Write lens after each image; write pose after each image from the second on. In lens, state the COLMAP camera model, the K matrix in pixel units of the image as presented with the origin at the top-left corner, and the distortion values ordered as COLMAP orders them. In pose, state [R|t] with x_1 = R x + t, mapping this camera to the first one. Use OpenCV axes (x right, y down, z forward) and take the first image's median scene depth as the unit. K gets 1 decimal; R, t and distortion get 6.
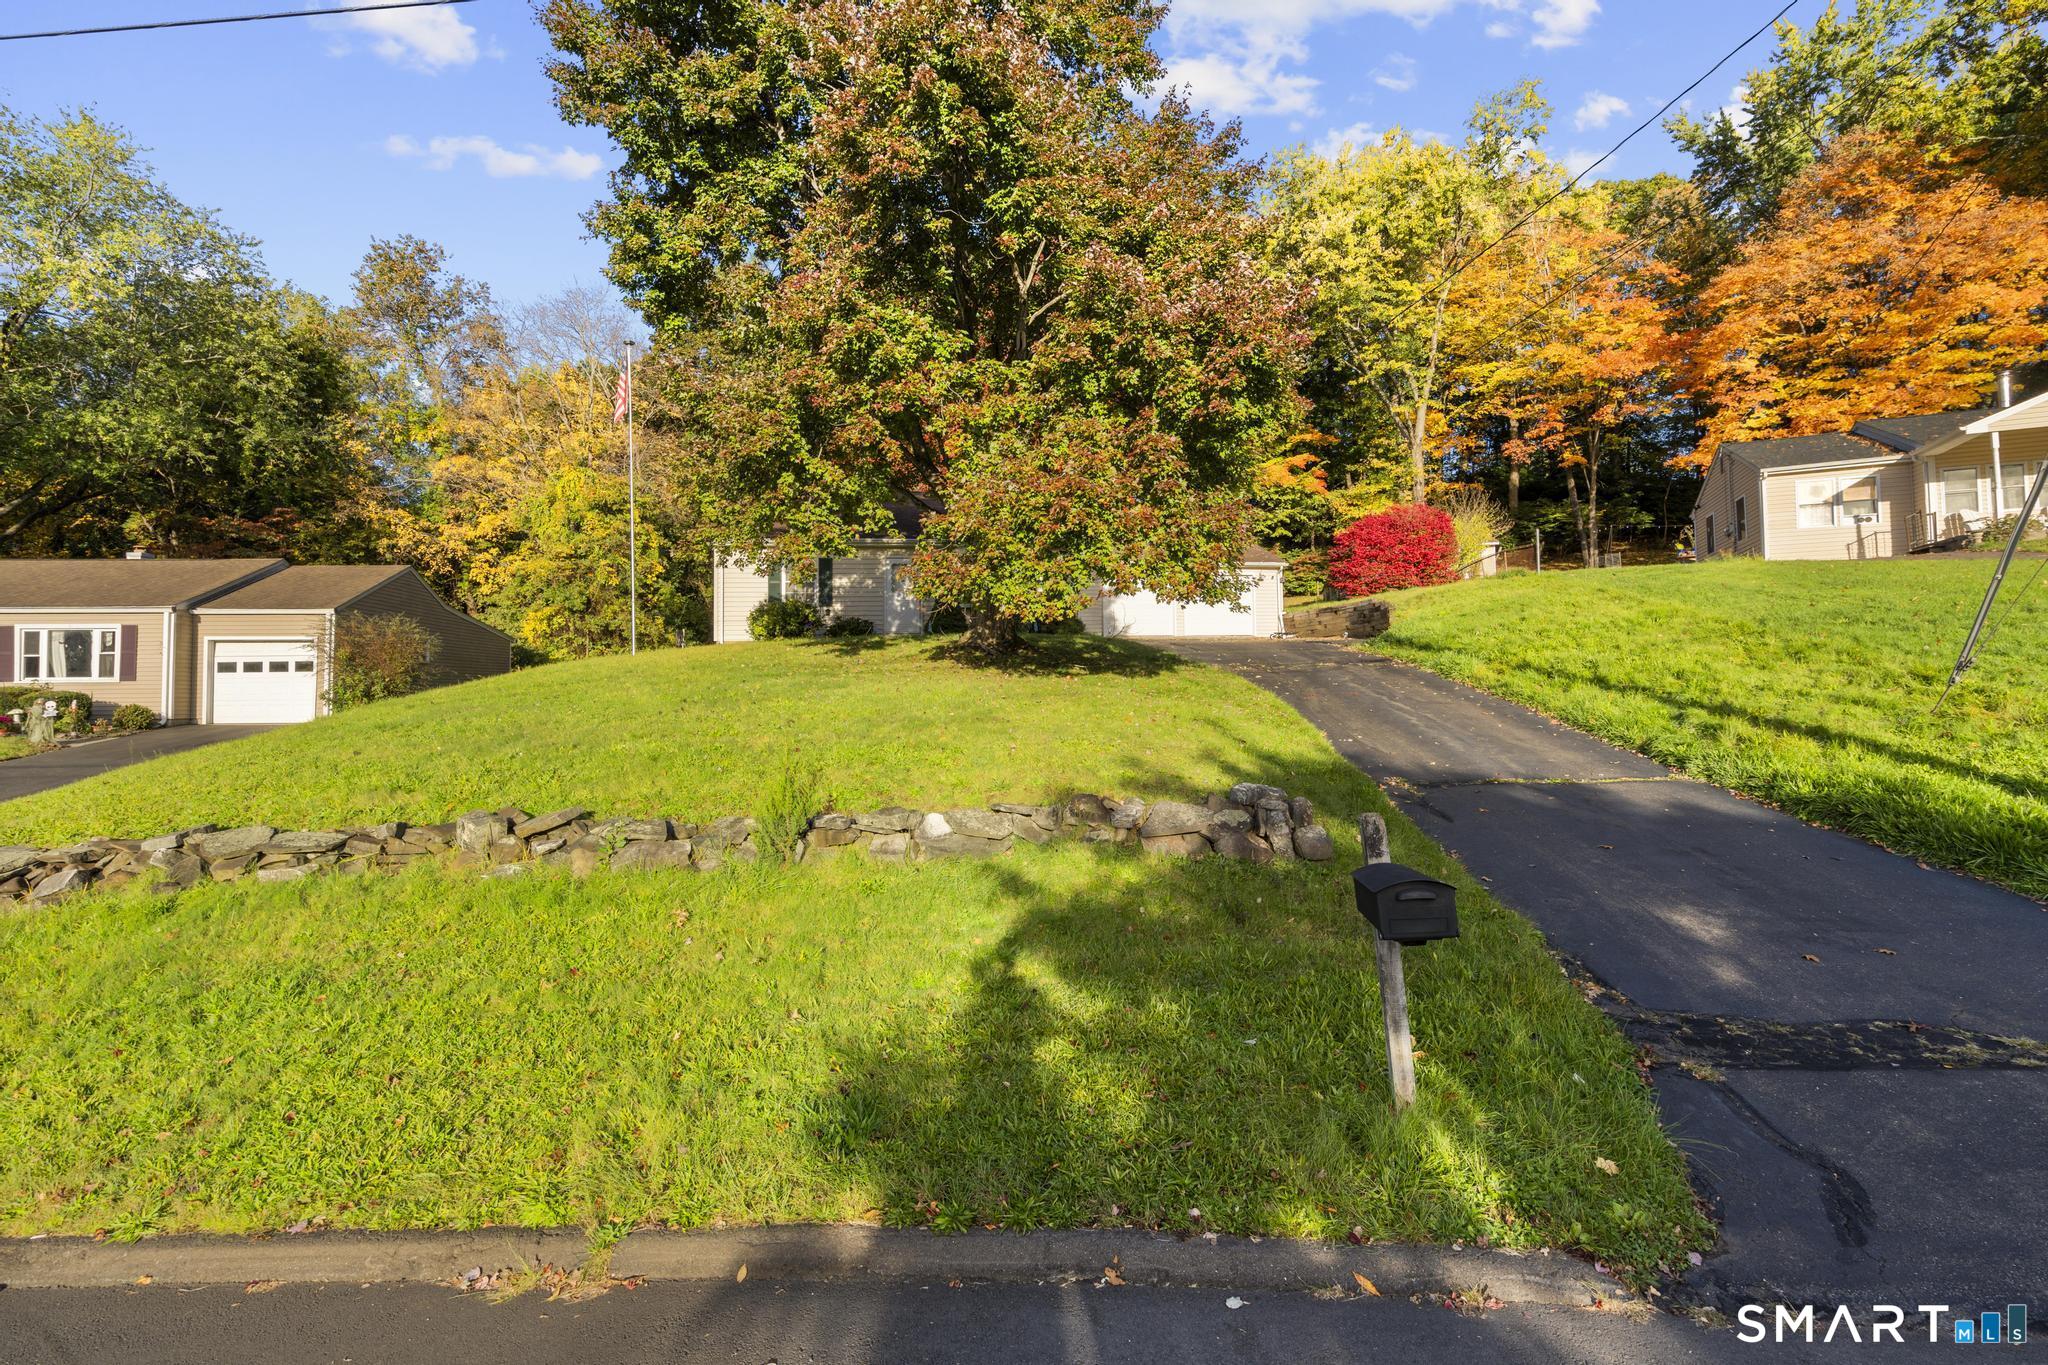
lens RADIAL K [[953.7, 0, 1021.3], [0, 953.7, 653.2], [0, 0, 1]] dist [-0.000987, 0.000638]
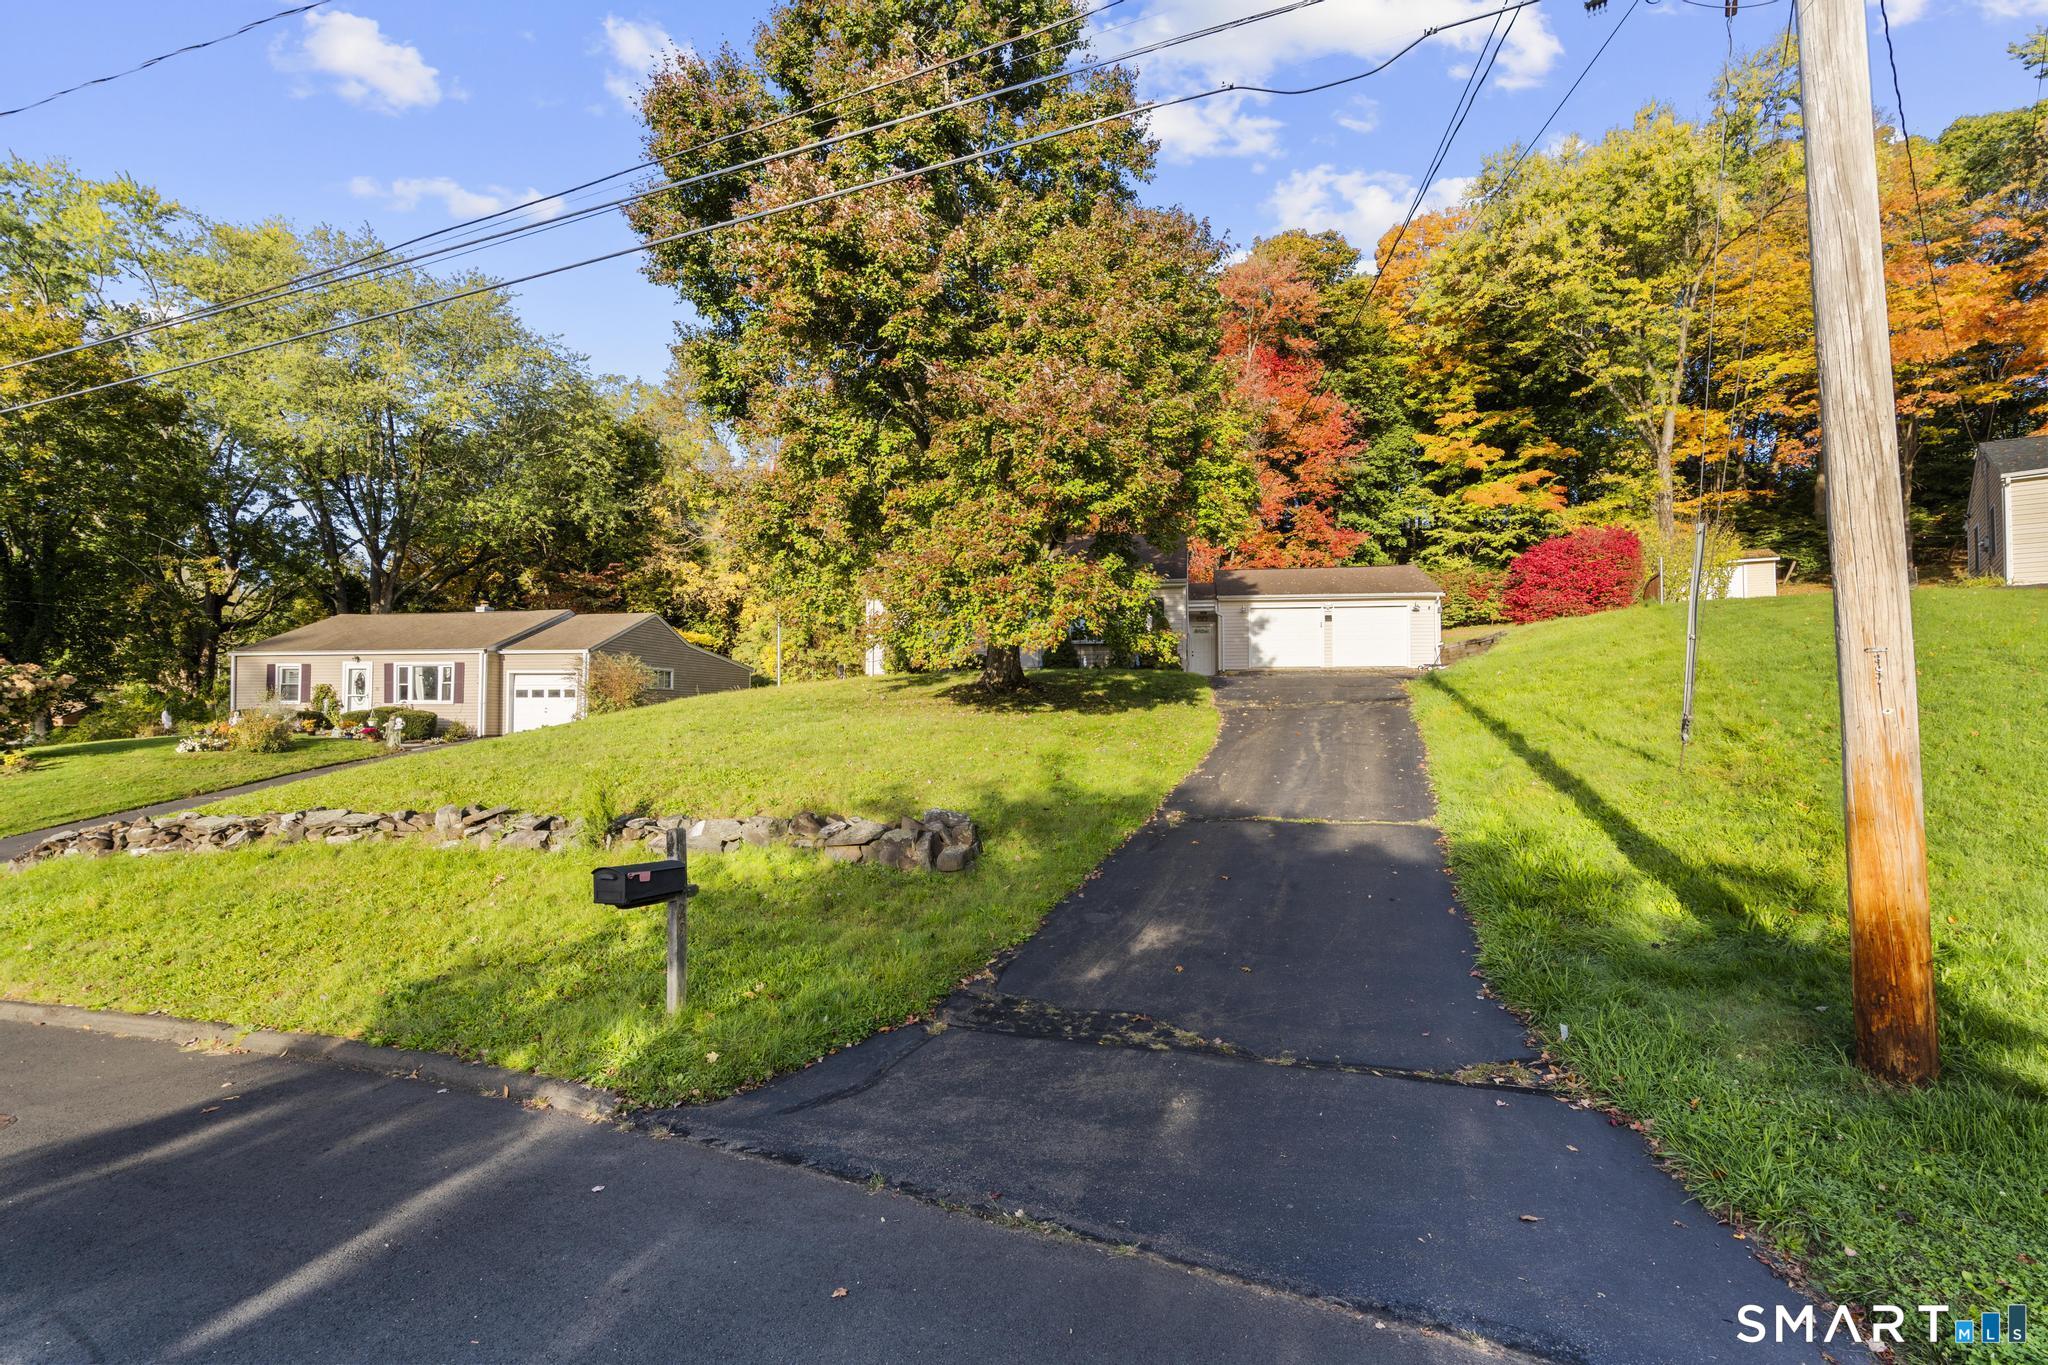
lens RADIAL K [[920.4, 0, 1024.0], [0, 920.4, 682.5], [0, 0, 1]] dist [-0.002414, 0.000453]
pose [[0.960278, 0.005141, -0.278998, 0.111495], [-0.003387, 0.999971, 0.006765, -0.006501], [0.279025, -0.005552, 0.960268, -0.022094]]
